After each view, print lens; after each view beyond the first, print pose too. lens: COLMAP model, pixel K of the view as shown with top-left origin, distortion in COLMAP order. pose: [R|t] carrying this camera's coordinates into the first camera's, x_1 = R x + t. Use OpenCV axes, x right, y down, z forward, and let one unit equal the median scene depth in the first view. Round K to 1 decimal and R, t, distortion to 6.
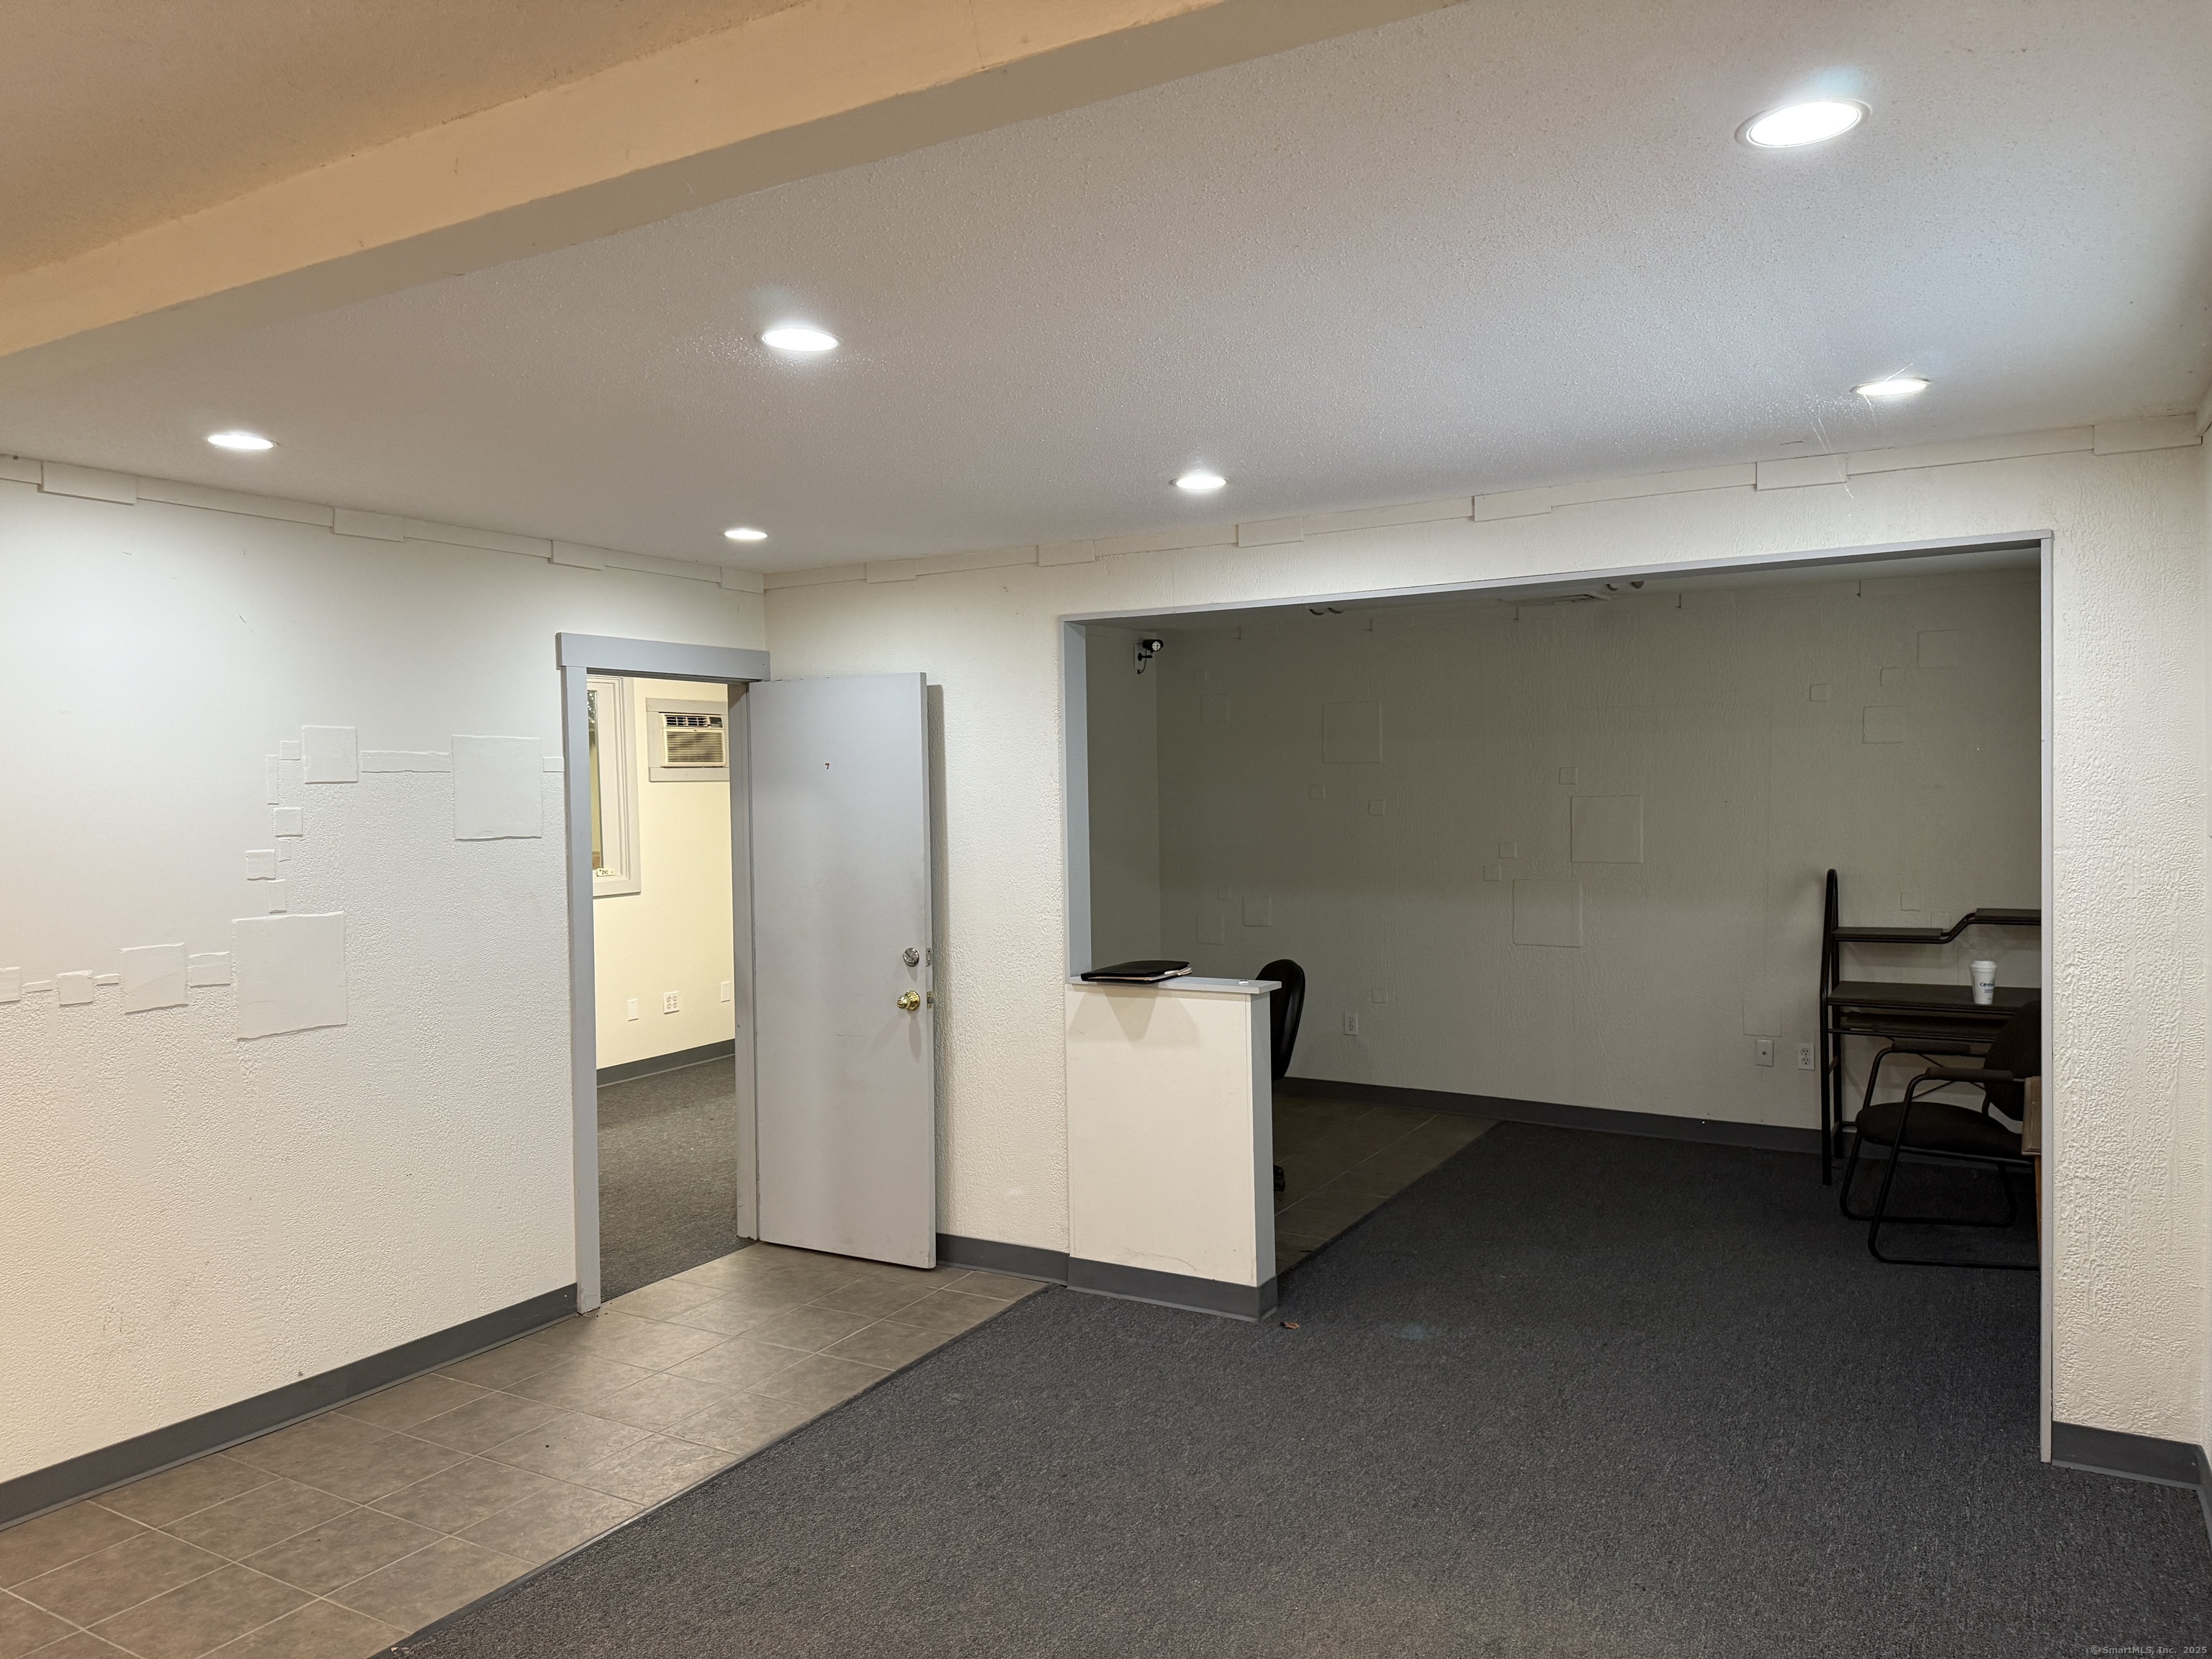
lens RADIAL K [[1566.3, 0, 1095.2], [0, 1566.3, 827.8], [0, 0, 1]] dist [0.050457, -0.031240]
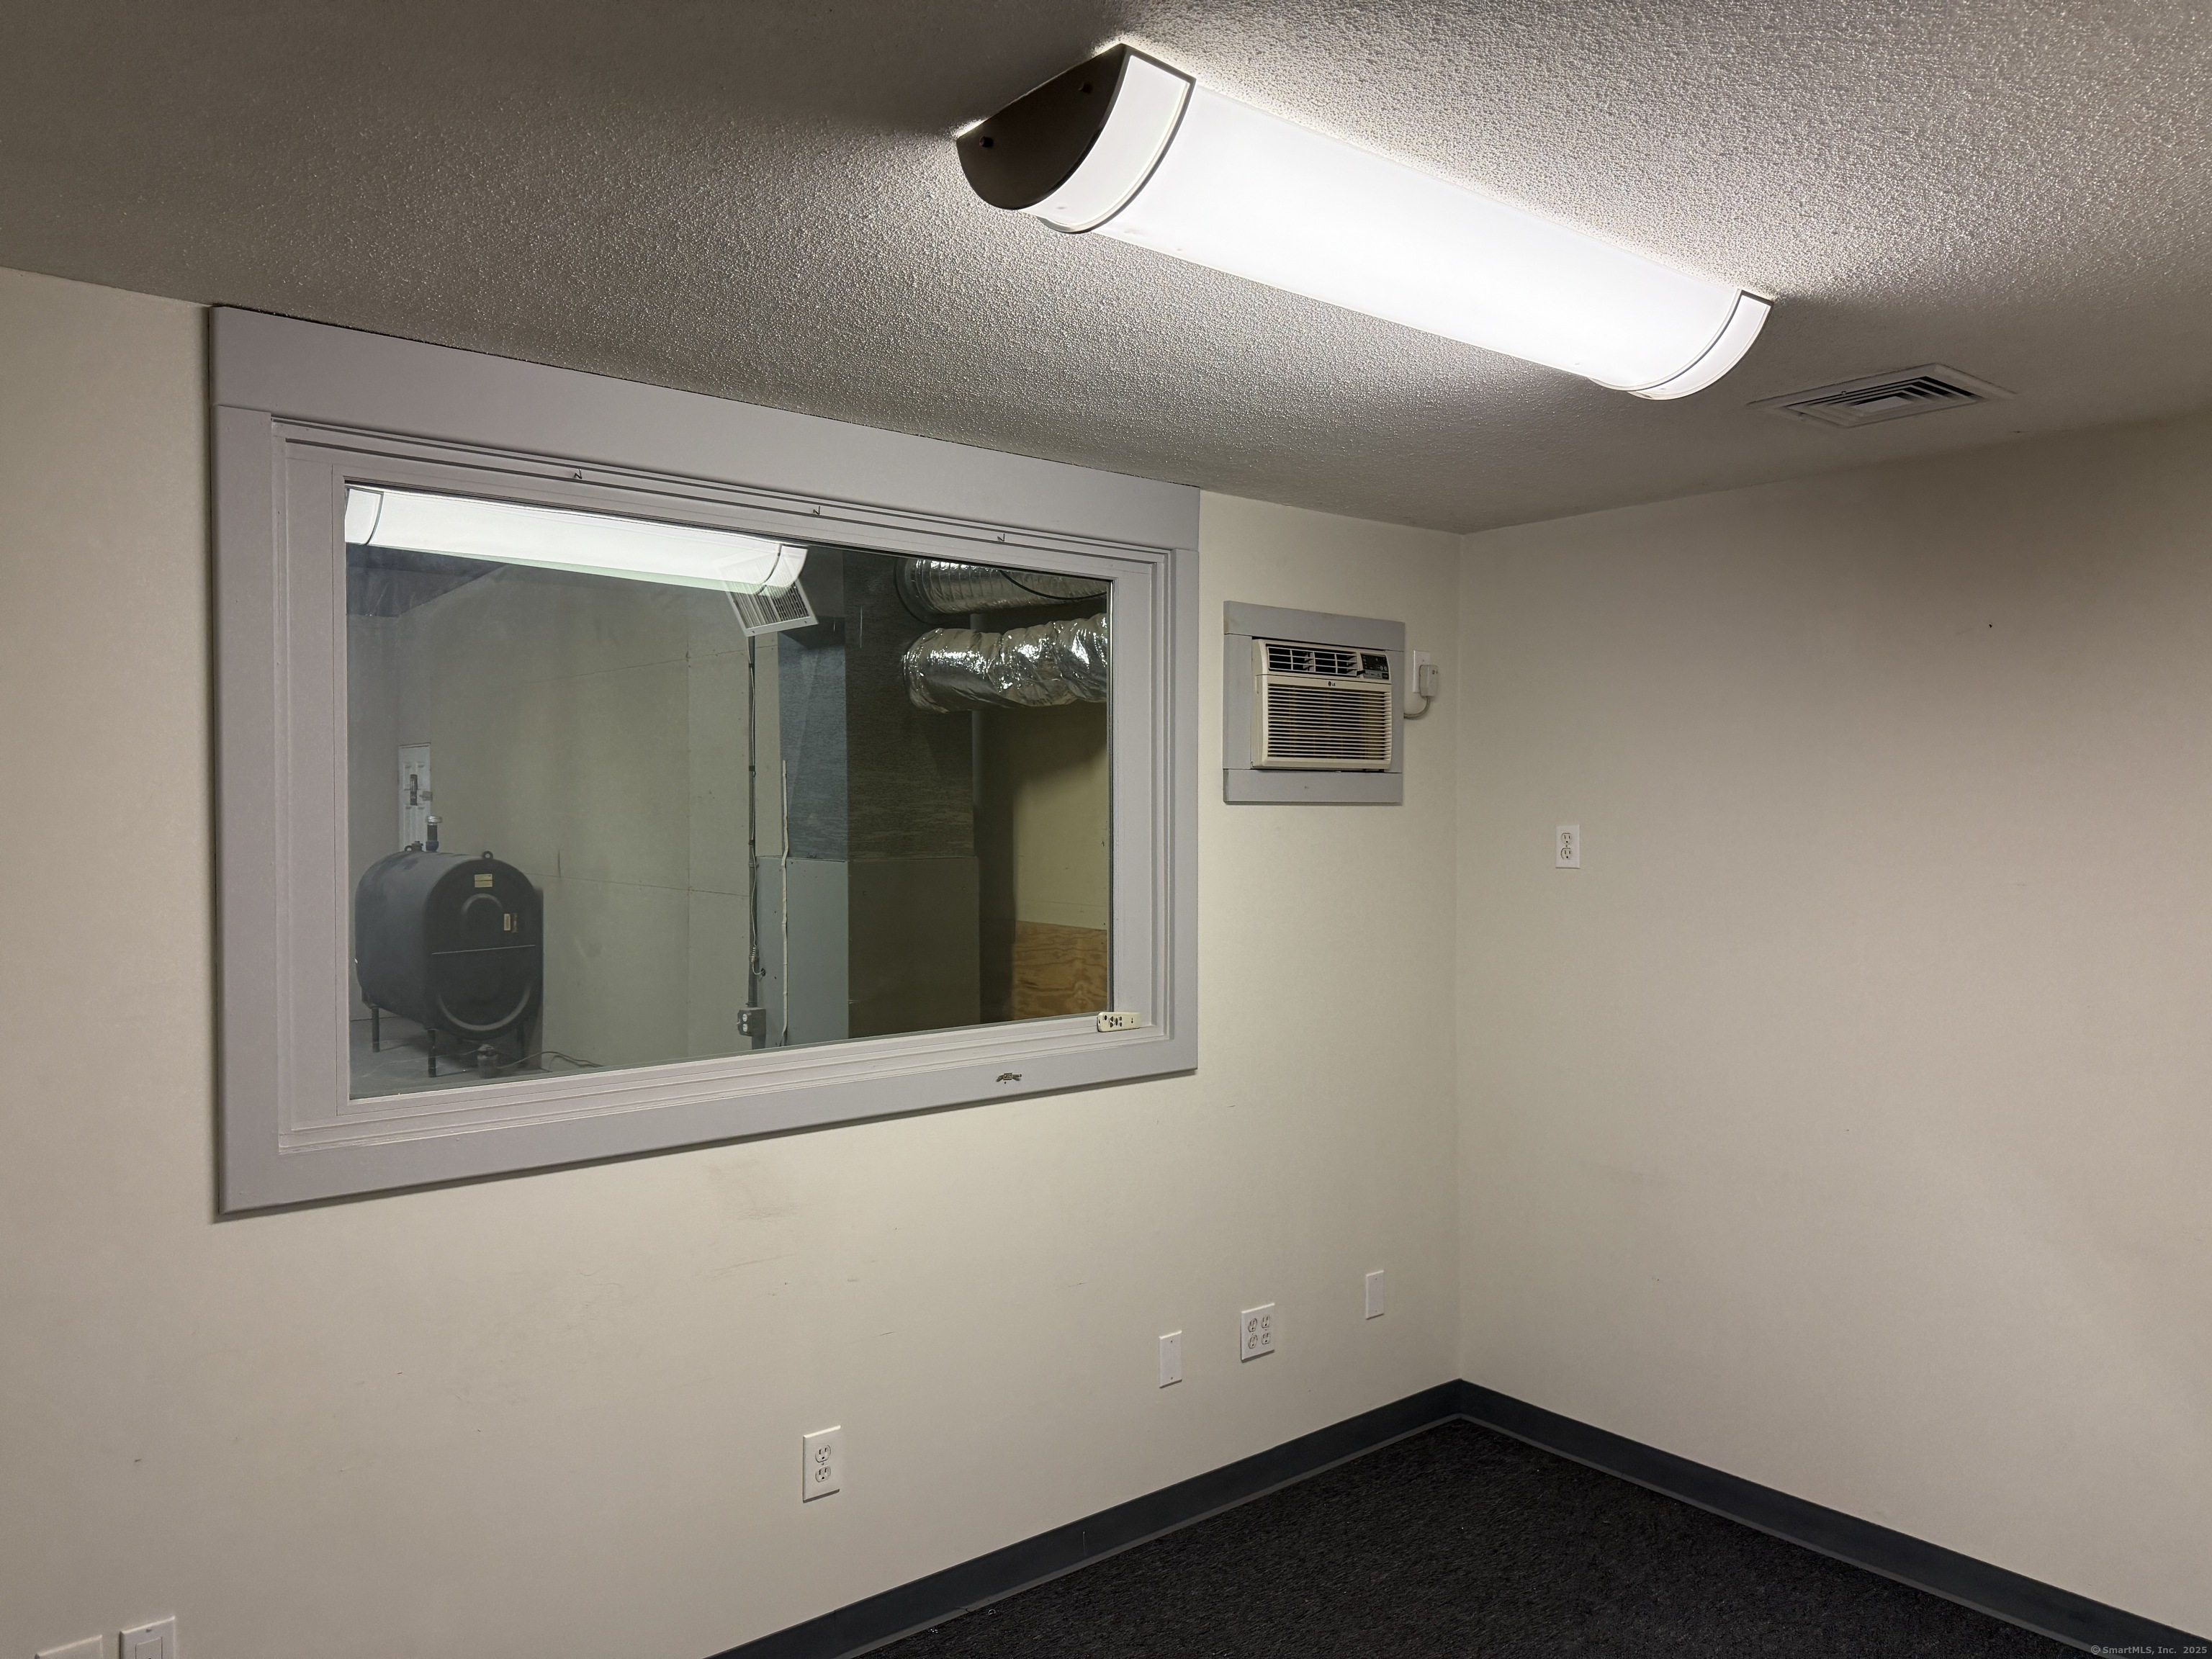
lens RADIAL K [[1566.3, 0, 1105.2], [0, 1566.3, 826.7], [0, 0, 1]] dist [0.050457, -0.031240]
pose [[0.945446, 0.031548, -0.324247, -0.175409], [-0.035529, 0.999348, -0.006362, -0.018394], [0.323835, 0.017535, 0.945951, 0.585635]]
